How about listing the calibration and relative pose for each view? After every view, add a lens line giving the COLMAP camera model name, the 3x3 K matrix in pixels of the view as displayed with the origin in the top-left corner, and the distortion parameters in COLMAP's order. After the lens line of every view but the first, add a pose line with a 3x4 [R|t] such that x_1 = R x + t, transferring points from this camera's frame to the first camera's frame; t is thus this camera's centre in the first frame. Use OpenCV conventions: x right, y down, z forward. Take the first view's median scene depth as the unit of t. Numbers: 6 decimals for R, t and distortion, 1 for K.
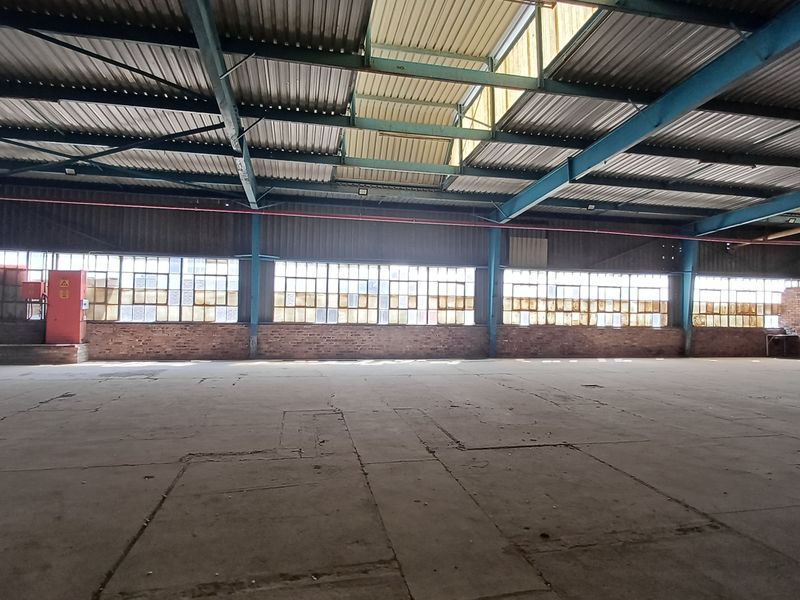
lens RADIAL K [[488.8, 0, 407.4], [0, 488.8, 291.5], [0, 0, 1]] dist [0.006369, -0.001101]
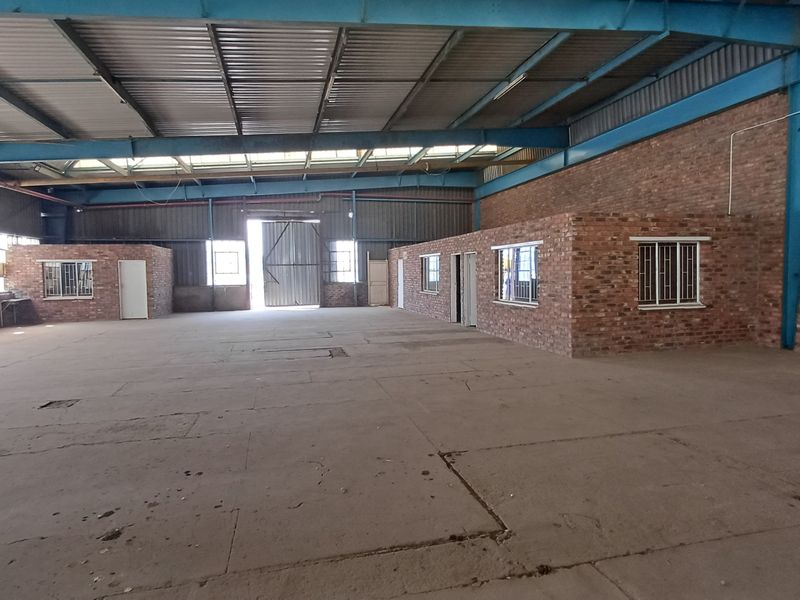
lens RADIAL K [[488.8, 0, 407.4], [0, 488.8, 291.5], [0, 0, 1]] dist [0.006369, -0.001101]
pose [[-0.045440, -0.057455, 0.997313, -0.386080], [-0.022641, 0.998147, 0.056471, 0.032379], [-0.998710, -0.020015, -0.046656, 1.109899]]
